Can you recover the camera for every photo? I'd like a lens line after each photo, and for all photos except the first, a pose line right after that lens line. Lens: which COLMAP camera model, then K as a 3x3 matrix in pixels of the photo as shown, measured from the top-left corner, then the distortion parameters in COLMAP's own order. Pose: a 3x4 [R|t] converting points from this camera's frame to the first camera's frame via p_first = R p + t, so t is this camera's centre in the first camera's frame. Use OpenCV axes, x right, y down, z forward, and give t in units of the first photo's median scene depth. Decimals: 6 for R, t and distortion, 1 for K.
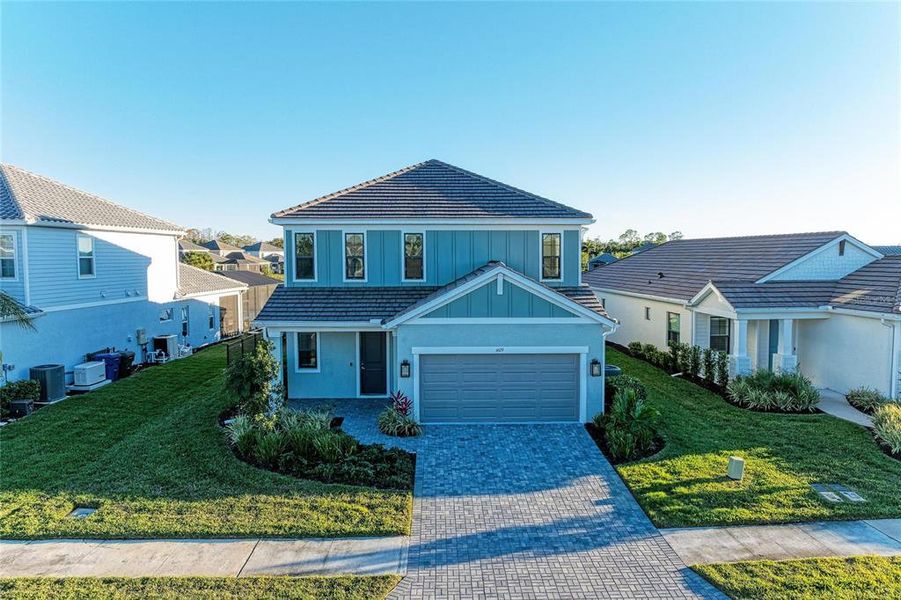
lens RADIAL K [[541.3, 0, 433.5], [0, 541.3, 299.1], [0, 0, 1]] dist [-0.015480, -0.000222]
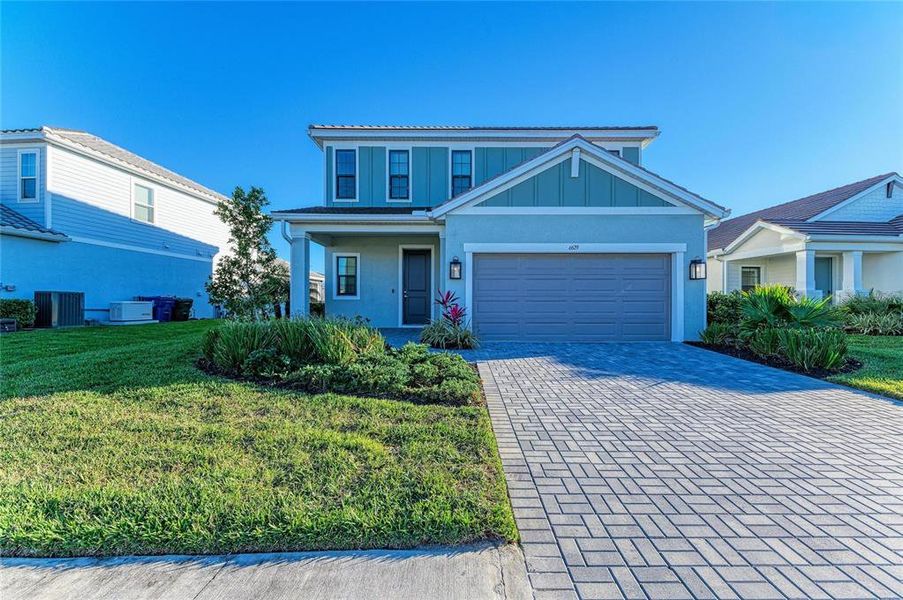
lens RADIAL K [[319.1, 0, 456.6], [0, 319.1, 306.0], [0, 0, 1]] dist [0.010251, -0.000392]
pose [[0.999953, 0.009698, -0.000534, -0.049684], [-0.009713, 0.998124, -0.060442, 0.210677], [-0.000053, 0.060444, 0.998172, 0.532800]]
